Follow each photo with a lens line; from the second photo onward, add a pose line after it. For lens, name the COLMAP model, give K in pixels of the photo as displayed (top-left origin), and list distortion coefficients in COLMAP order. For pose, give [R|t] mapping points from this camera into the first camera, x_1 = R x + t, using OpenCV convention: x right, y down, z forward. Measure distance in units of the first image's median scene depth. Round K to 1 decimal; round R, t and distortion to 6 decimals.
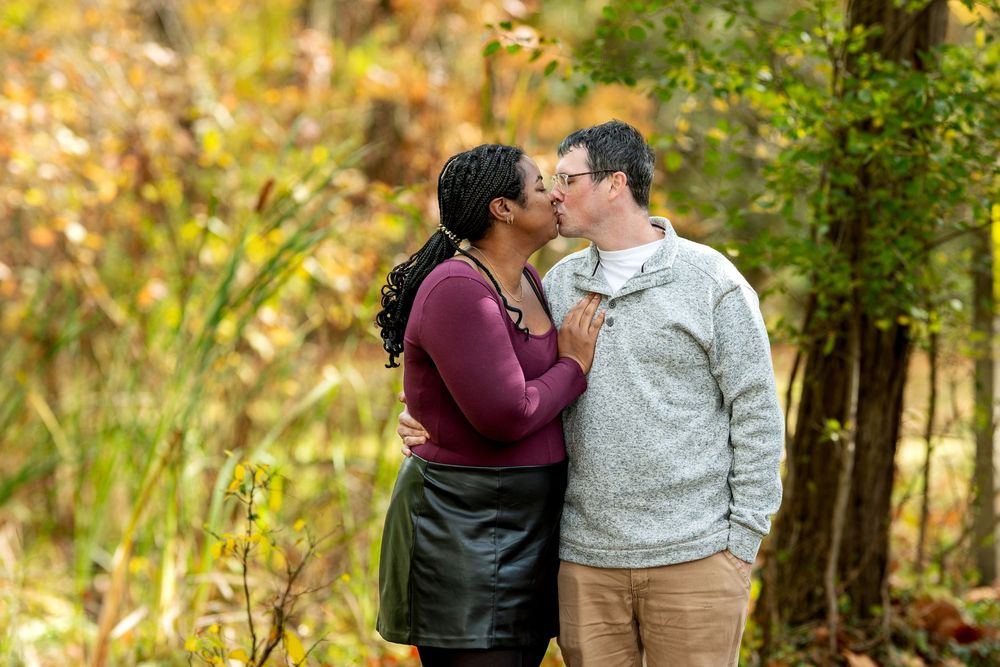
lens RADIAL K [[3770.7, 0, 463.4], [0, 3770.7, 337.6], [0, 0, 1]] dist [0.062195, 0.000000]
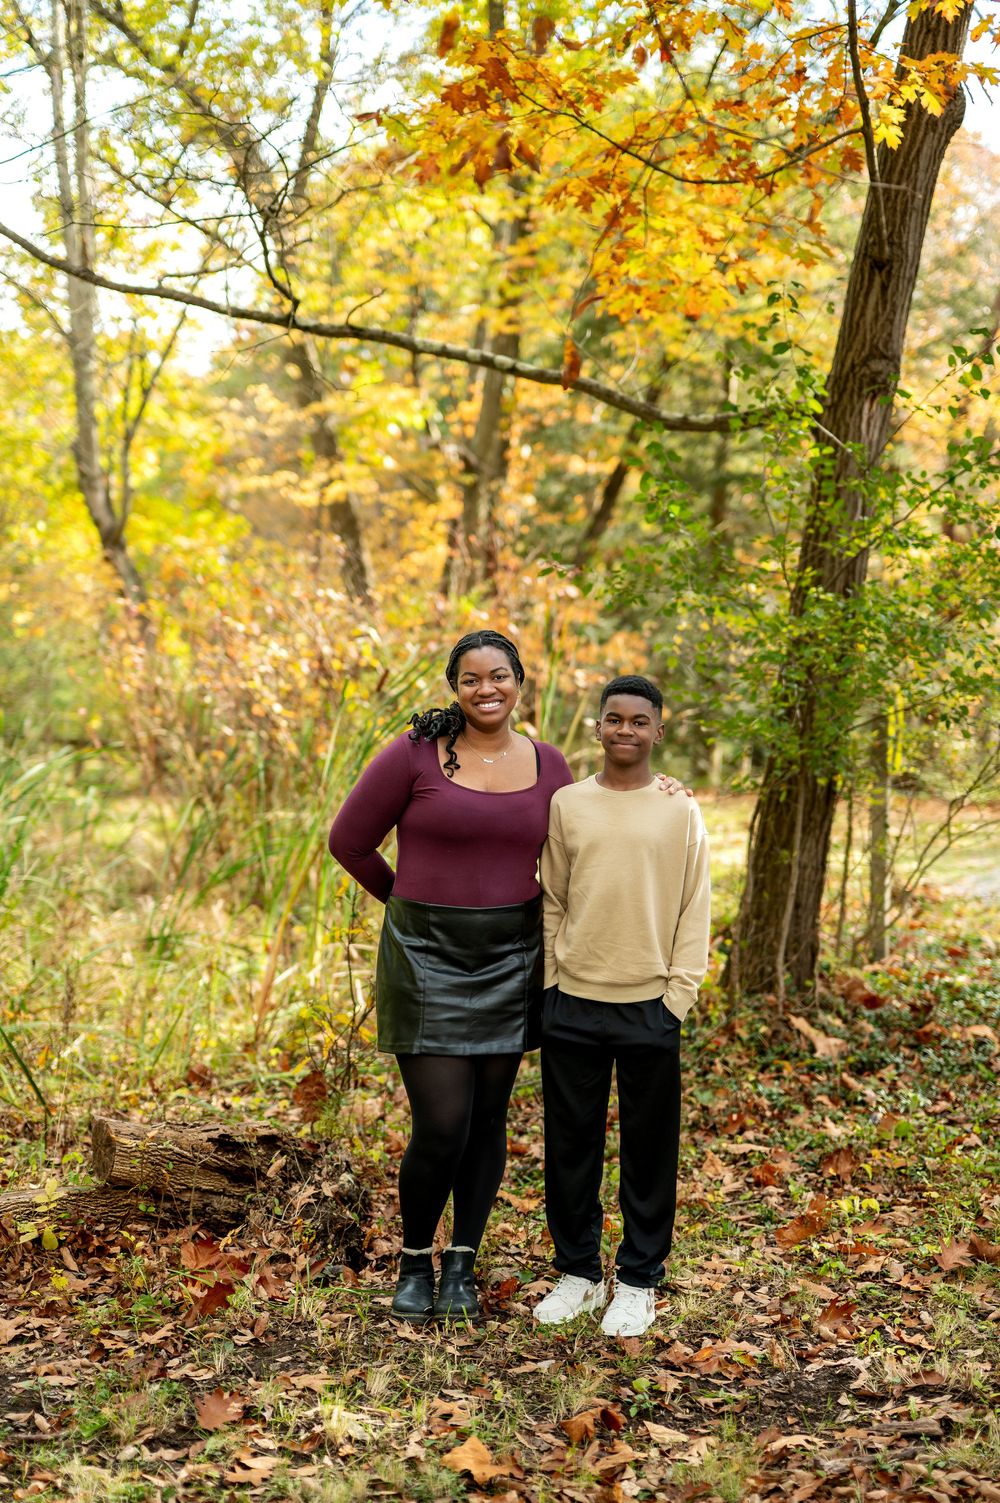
lens RADIAL K [[2101.3, 0, 486.1], [0, 2101.3, 757.3], [0, 0, 1]] dist [-0.011152, 0.000000]
pose [[0.999384, 0.025166, -0.024469, 0.006040], [-0.025430, 0.999621, -0.010511, -0.000974], [0.024195, 0.011127, 0.999645, 0.219933]]
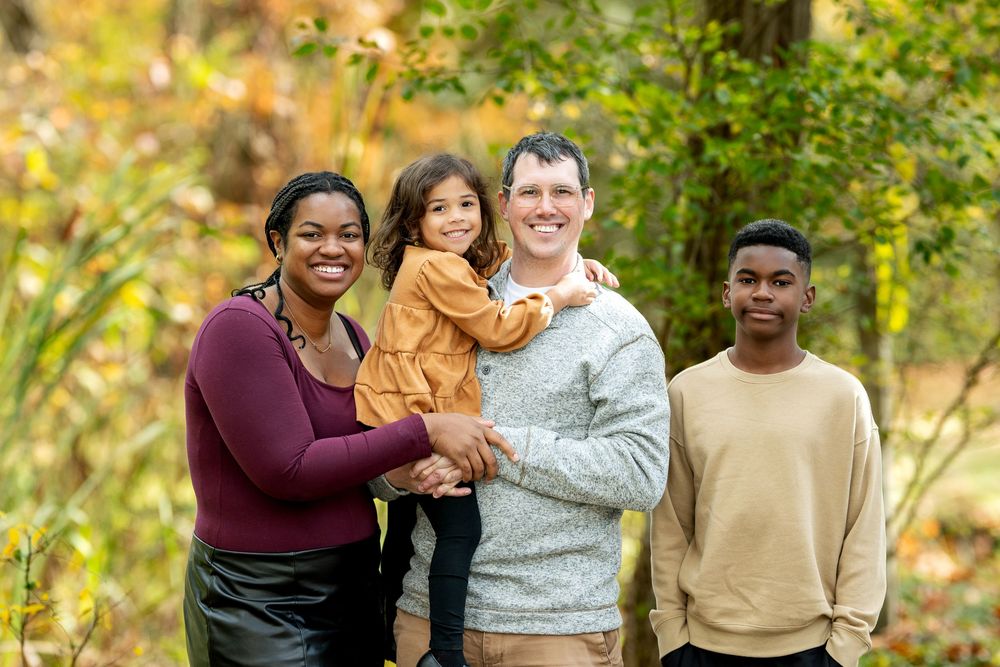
lens RADIAL K [[3770.7, 0, 499.7], [0, 3770.7, 337.8], [0, 0, 1]] dist [0.062195, 0.000000]
pose [[0.999196, -0.022891, 0.032914, 0.019712], [0.022984, 0.999733, -0.002430, -0.005098], [-0.032850, 0.003184, 0.999455, 0.082528]]
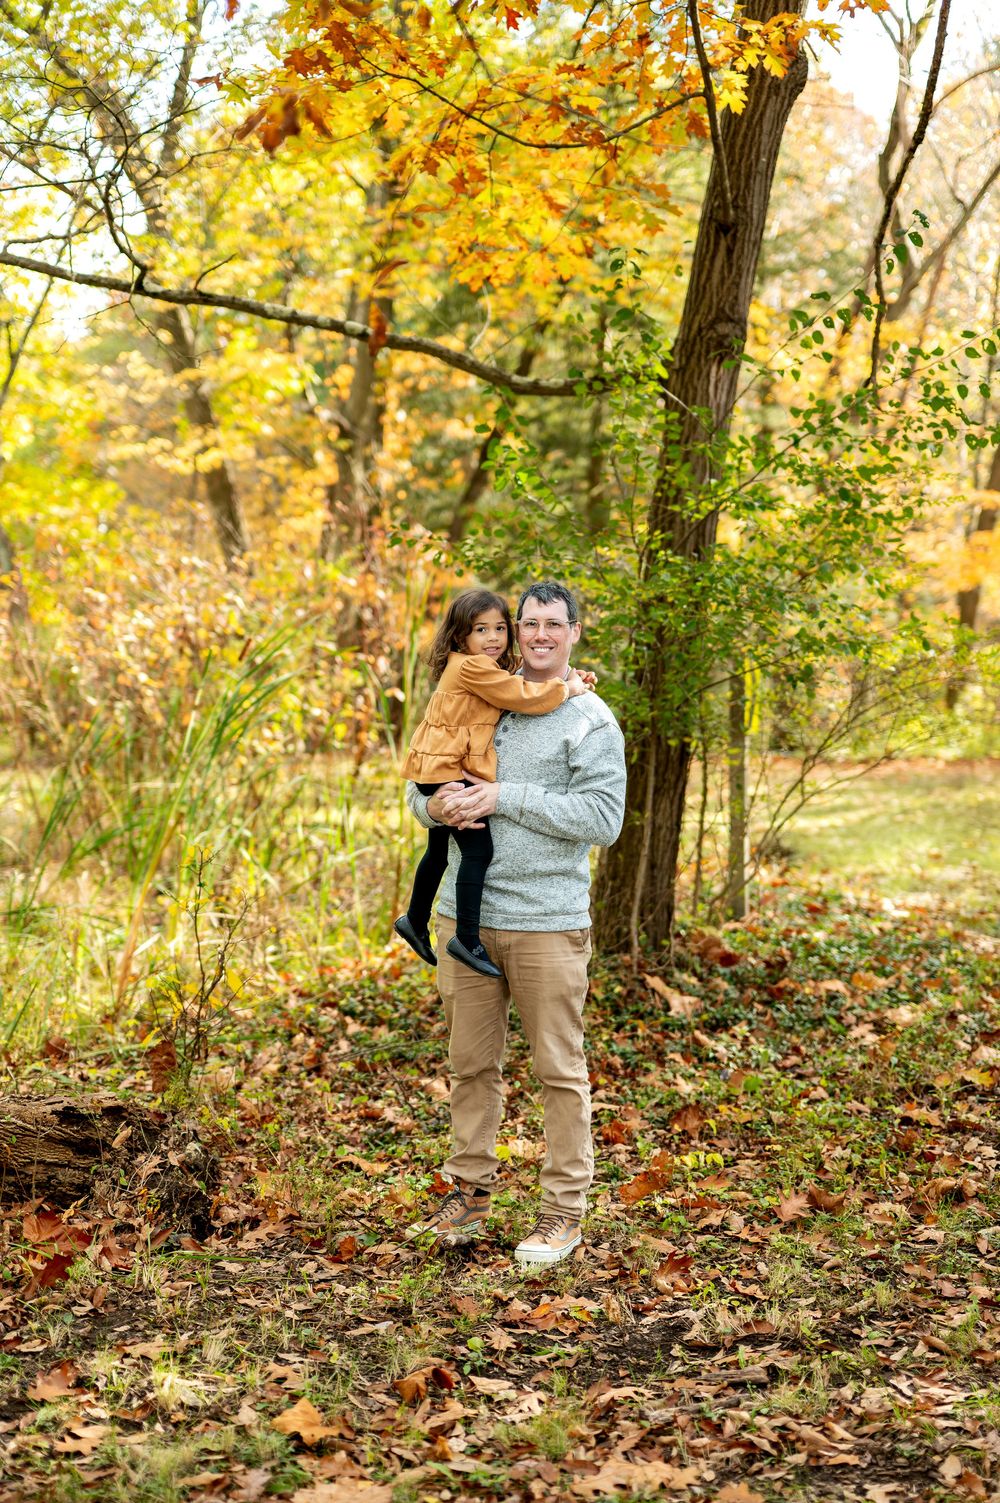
lens RADIAL K [[2101.3, 0, 490.4], [0, 2101.3, 757.9], [0, 0, 1]] dist [-0.011152, 0.000000]
pose [[0.999491, 0.008614, 0.030709, 0.019156], [-0.008790, 0.999946, 0.005610, -0.001509], [-0.030659, -0.005877, 0.999513, 0.217556]]
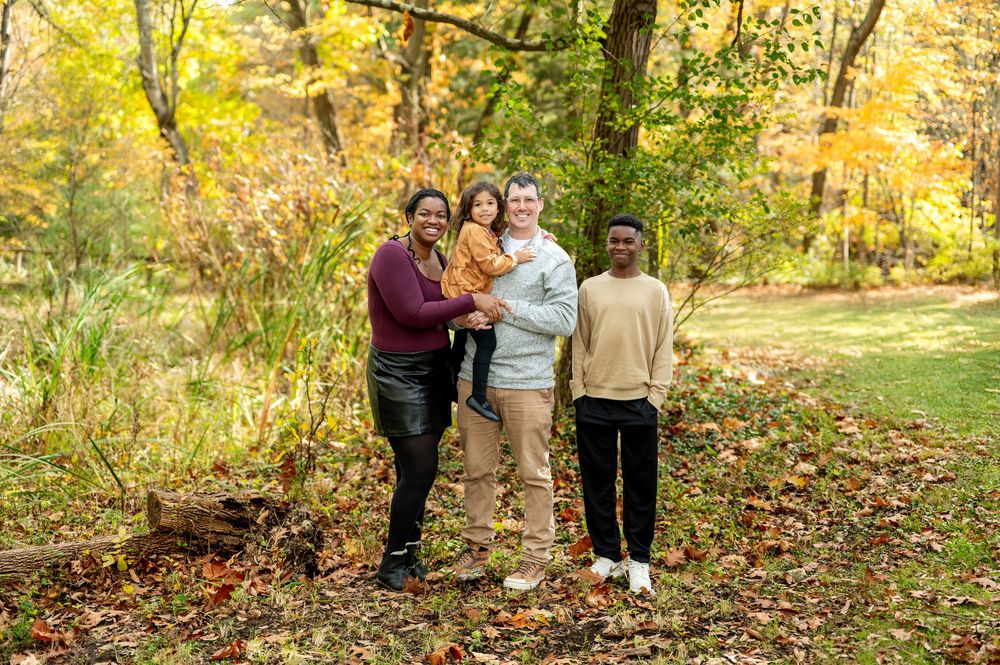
lens RADIAL K [[1398.1, 0, 503.0], [0, 1398.1, 351.6], [0, 0, 1]] dist [-0.011152, 0.000000]
pose [[0.999592, 0.002231, 0.028468, 0.025766], [-0.003739, 0.998585, 0.053043, -0.000513], [-0.028310, -0.053128, 0.998186, 0.176118]]
